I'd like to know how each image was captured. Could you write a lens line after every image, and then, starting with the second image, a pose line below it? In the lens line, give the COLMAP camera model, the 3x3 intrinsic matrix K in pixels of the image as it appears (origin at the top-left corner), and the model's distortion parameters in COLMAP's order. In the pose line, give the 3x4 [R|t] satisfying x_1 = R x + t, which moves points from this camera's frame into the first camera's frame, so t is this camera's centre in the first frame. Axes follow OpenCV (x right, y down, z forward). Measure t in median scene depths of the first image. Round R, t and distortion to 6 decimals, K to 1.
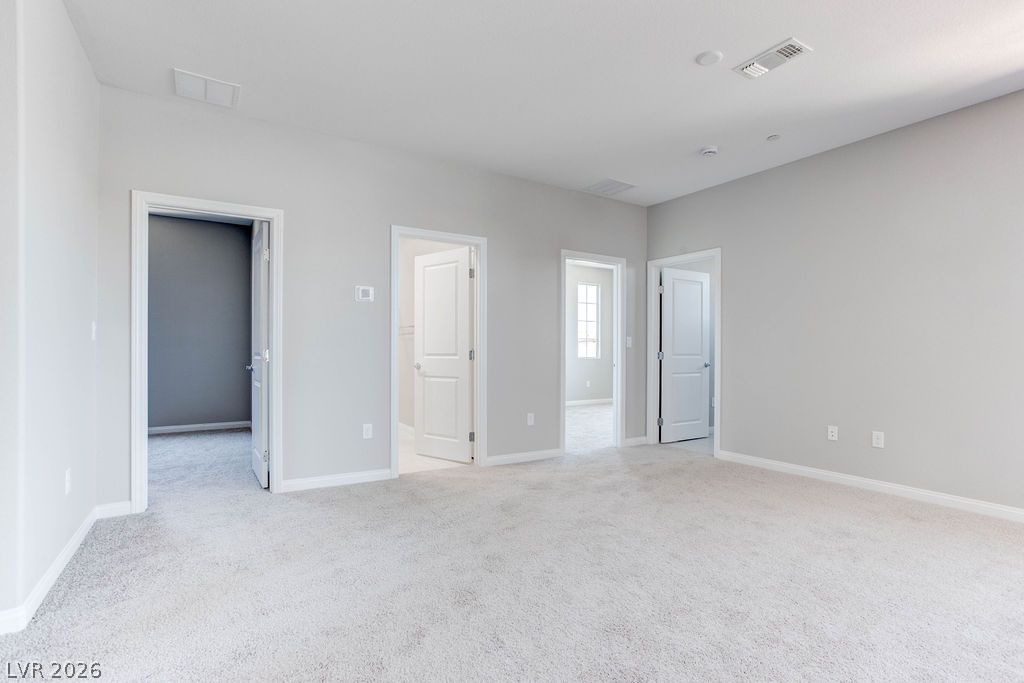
lens RADIAL K [[502.8, 0, 519.2], [0, 502.8, 350.9], [0, 0, 1]] dist [-0.052018, 0.036675]
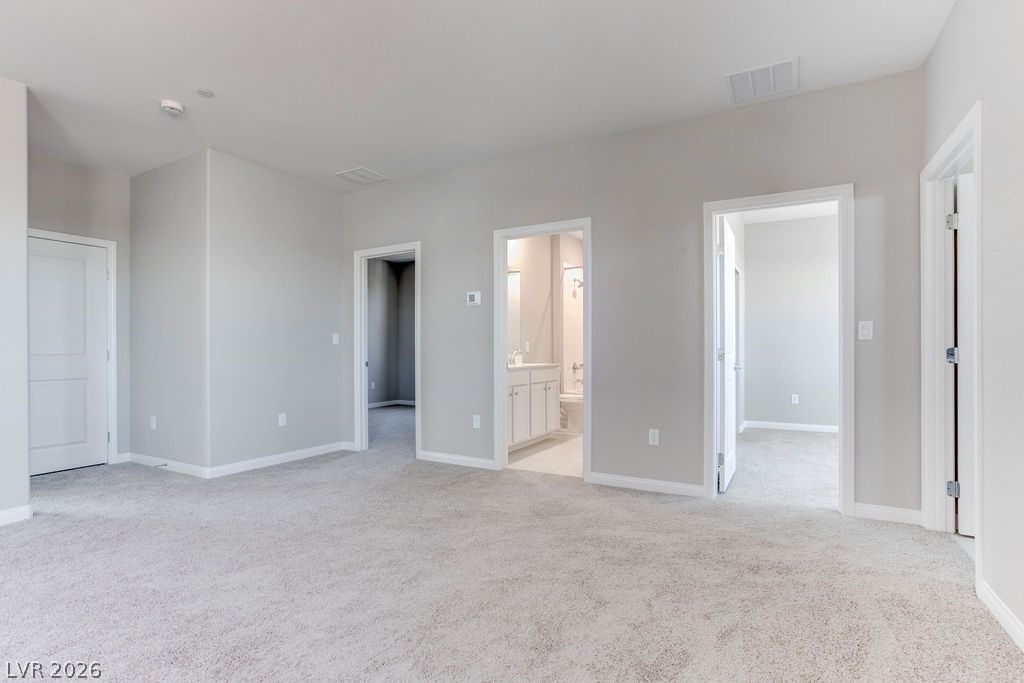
lens RADIAL K [[502.8, 0, 519.2], [0, 502.8, 350.9], [0, 0, 1]] dist [-0.052018, 0.036675]
pose [[0.469328, -0.004266, -0.883014, 0.694596], [0.004592, 0.999987, -0.002390, 0.006097], [0.883012, -0.002933, 0.469341, 0.534576]]
